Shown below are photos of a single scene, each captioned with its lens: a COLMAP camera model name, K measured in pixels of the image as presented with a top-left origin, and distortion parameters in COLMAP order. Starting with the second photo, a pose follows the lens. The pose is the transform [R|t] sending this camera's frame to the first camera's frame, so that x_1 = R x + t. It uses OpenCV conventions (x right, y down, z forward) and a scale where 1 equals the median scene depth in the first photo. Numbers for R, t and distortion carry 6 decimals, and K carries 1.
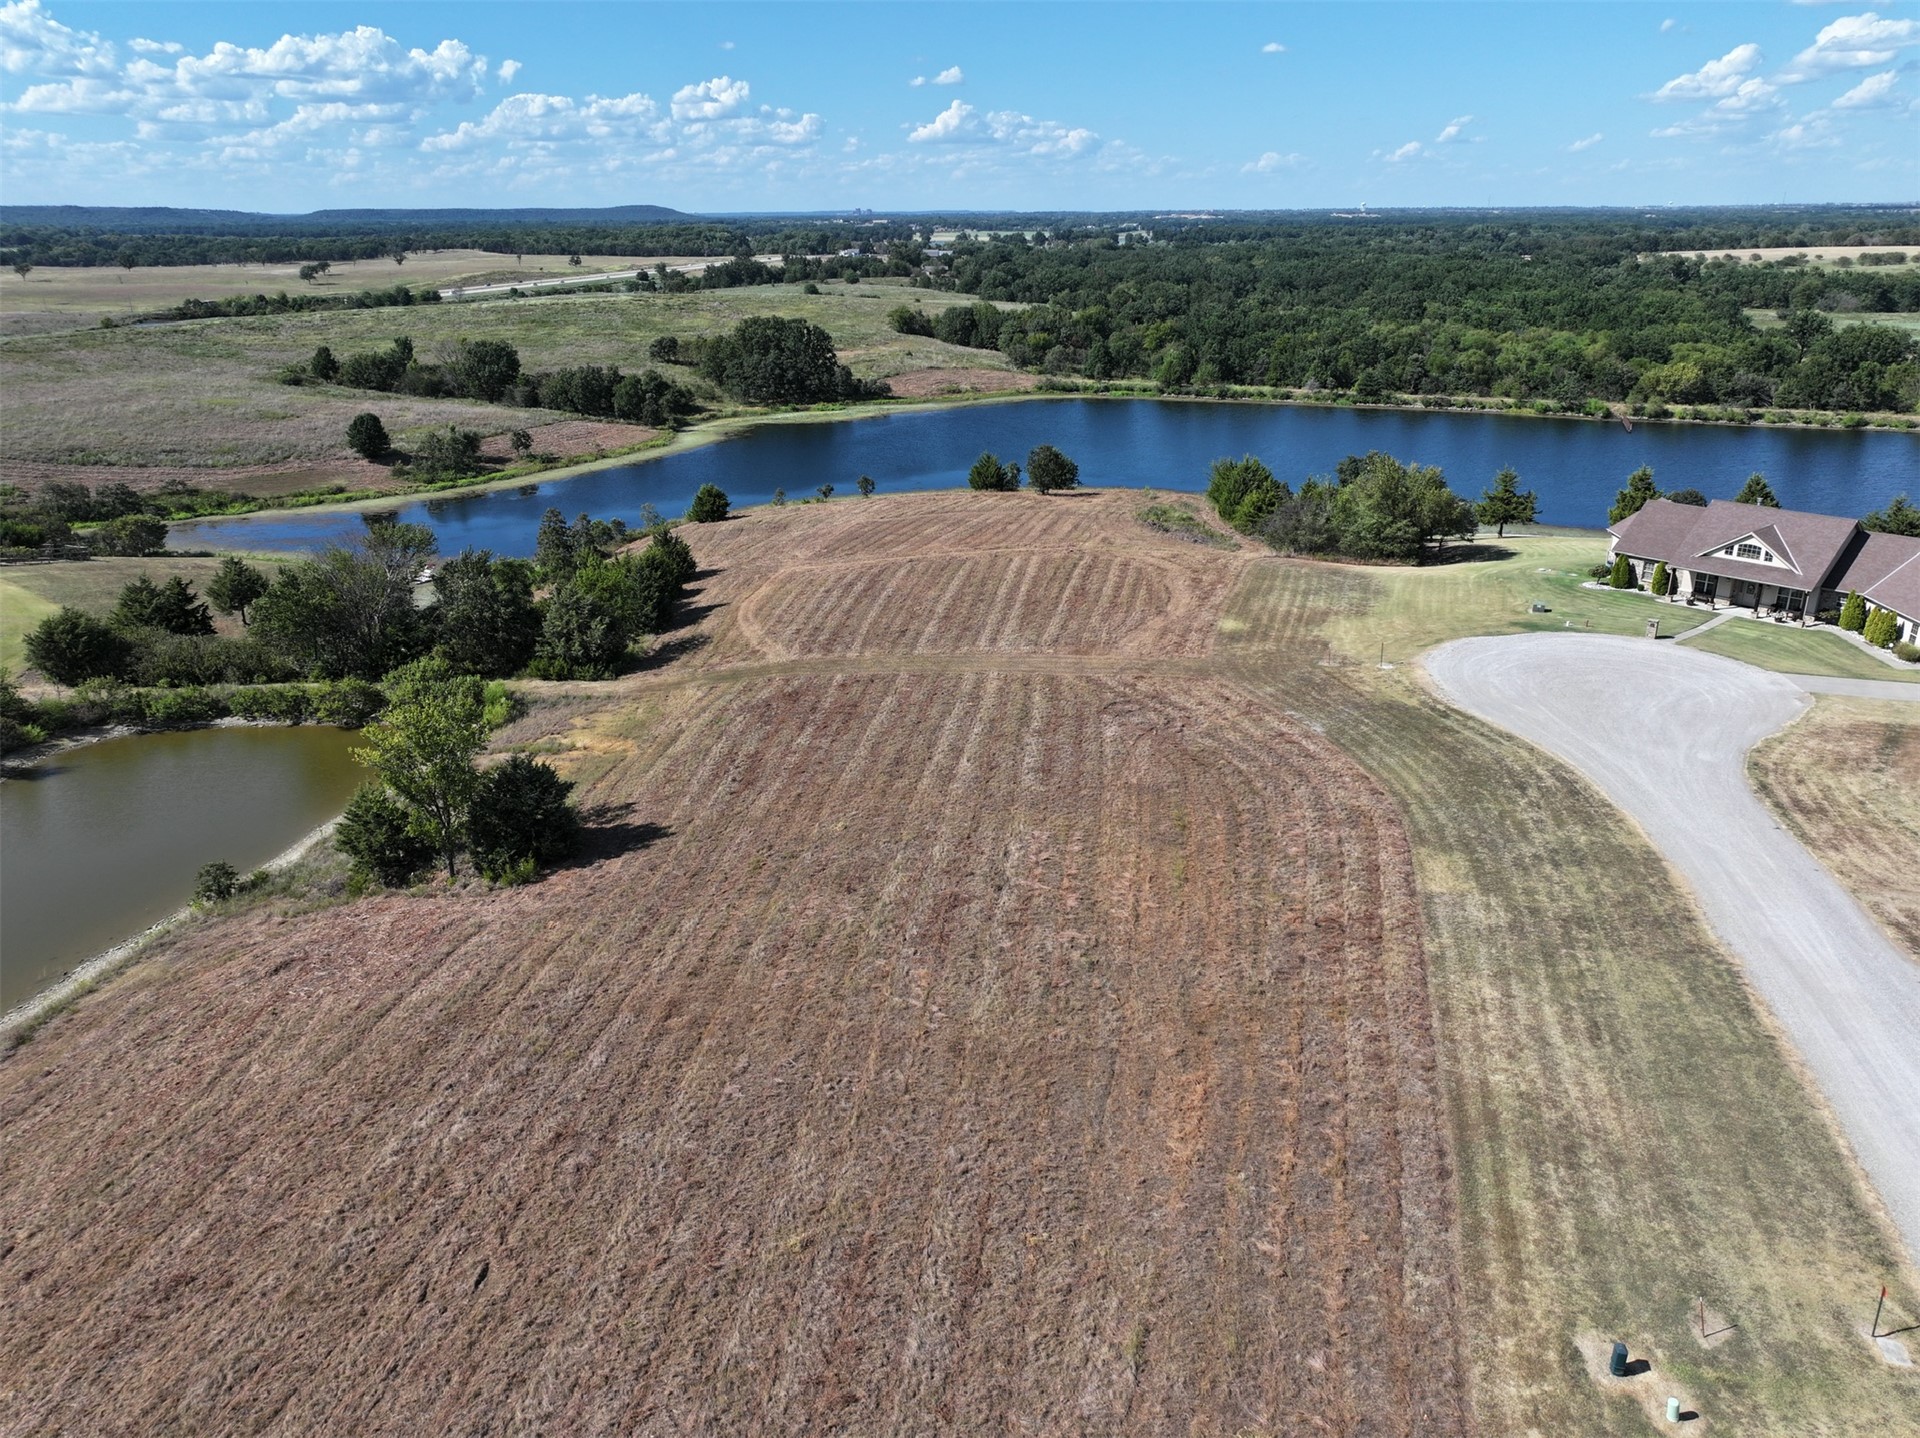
lens RADIAL K [[1344.5, 0, 960.0], [0, 1344.5, 719.0], [0, 0, 1]] dist [-0.003637, 0.020976]
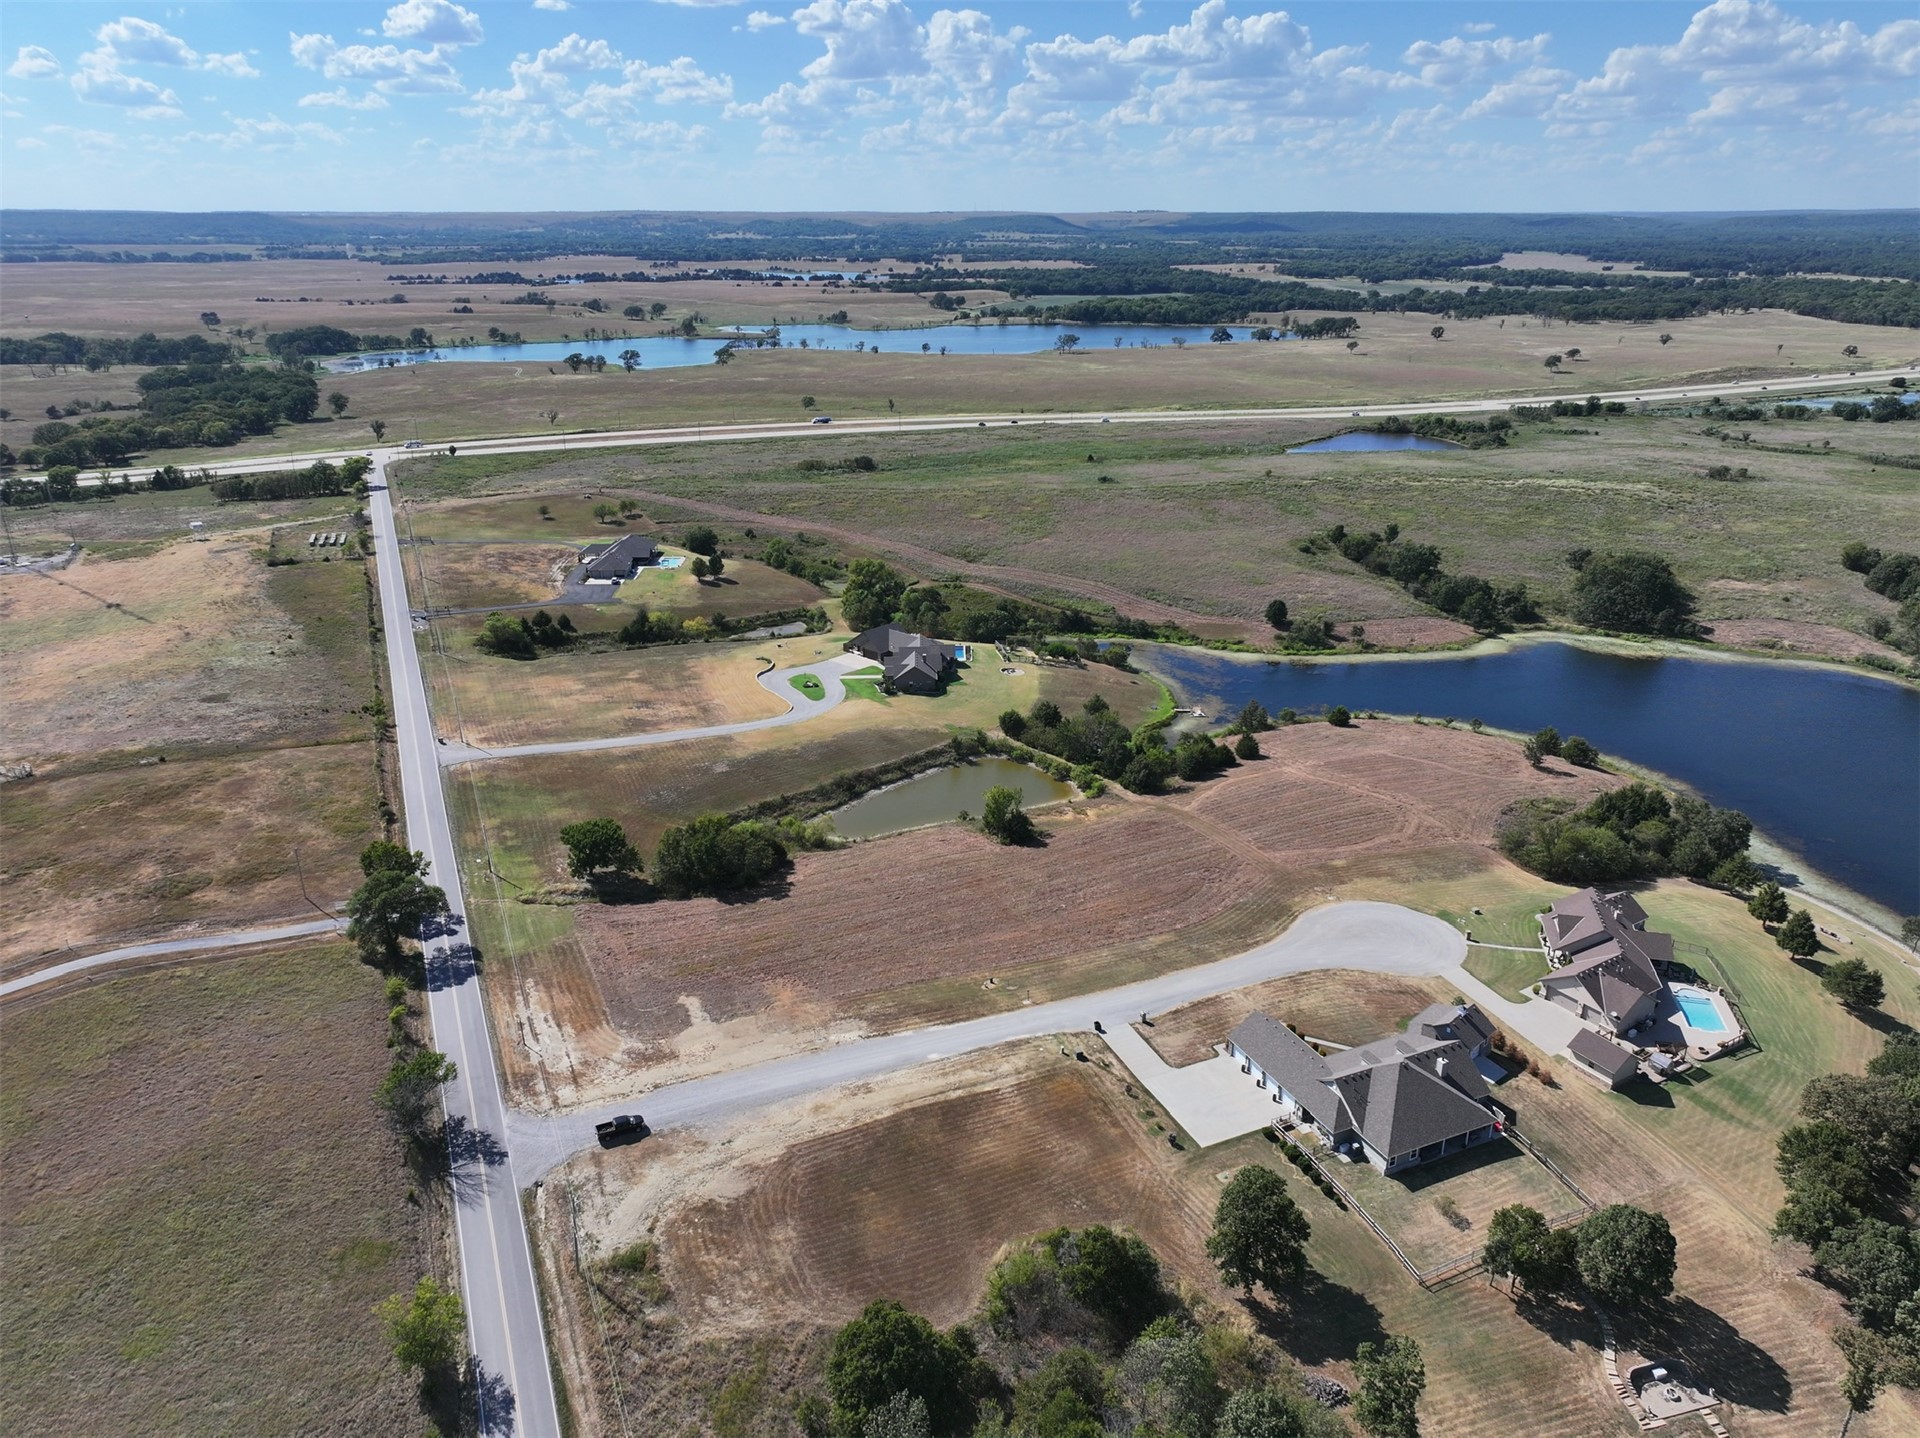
lens RADIAL K [[1344.5, 0, 960.0], [0, 1344.5, 719.0], [0, 0, 1]] dist [-0.003637, 0.020976]
pose [[0.603501, 0.286335, -0.744176, 0.683919], [-0.281969, 0.949632, 0.136721, -0.205356], [0.745842, 0.127324, 0.653842, -0.463141]]
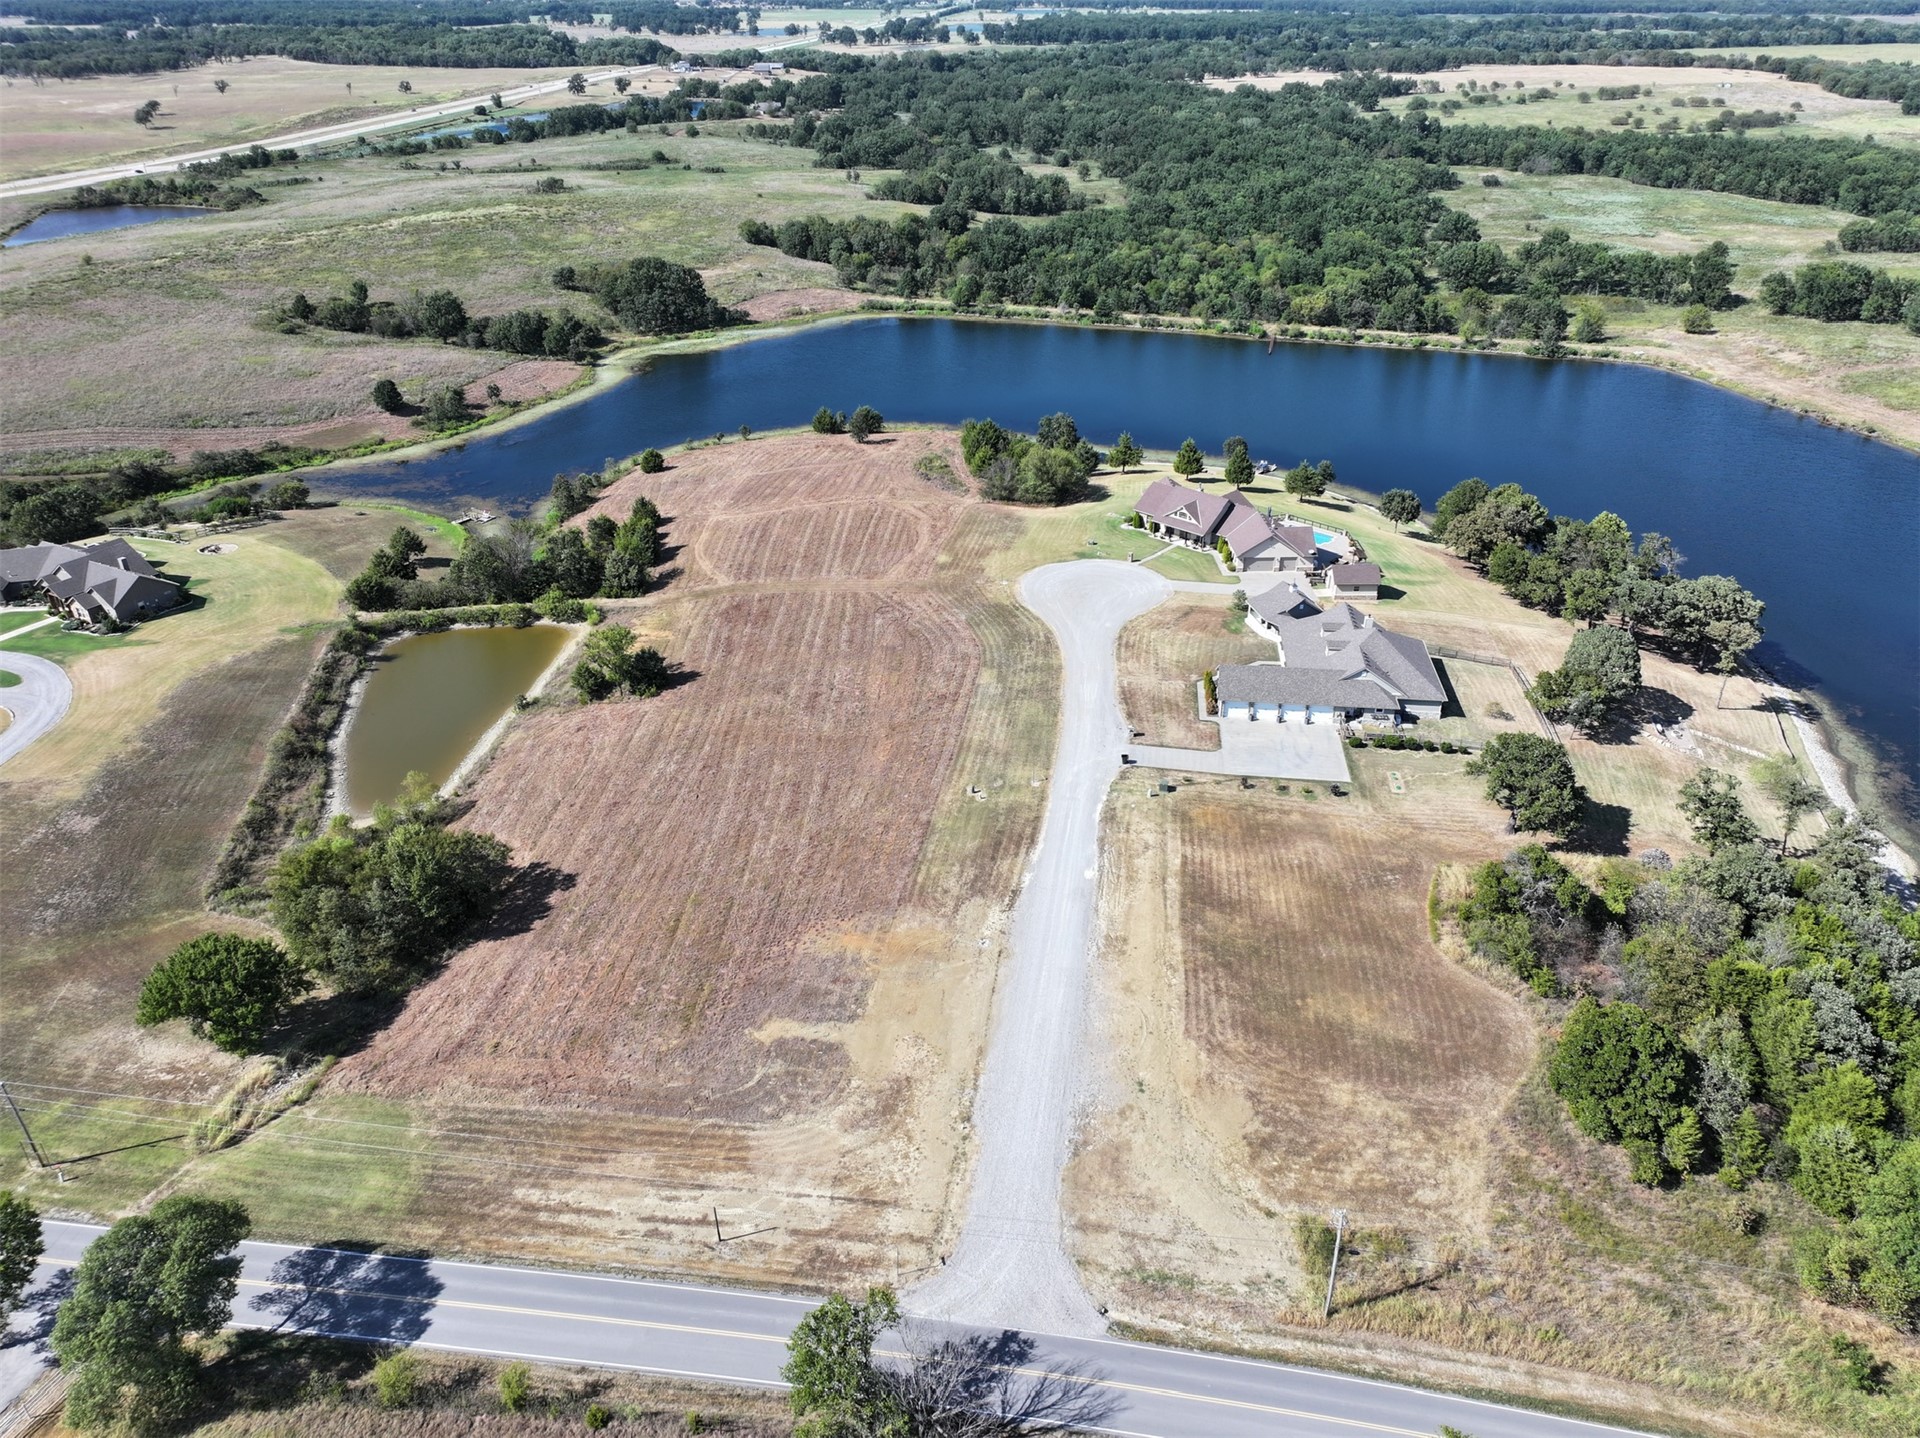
lens RADIAL K [[1344.5, 0, 960.0], [0, 1344.5, 719.0], [0, 0, 1]] dist [-0.003637, 0.020976]
pose [[0.993689, -0.050740, 0.100037, 0.003168], [0.035192, 0.987835, 0.151470, -0.067312], [-0.106505, -0.146994, 0.983387, -0.528689]]
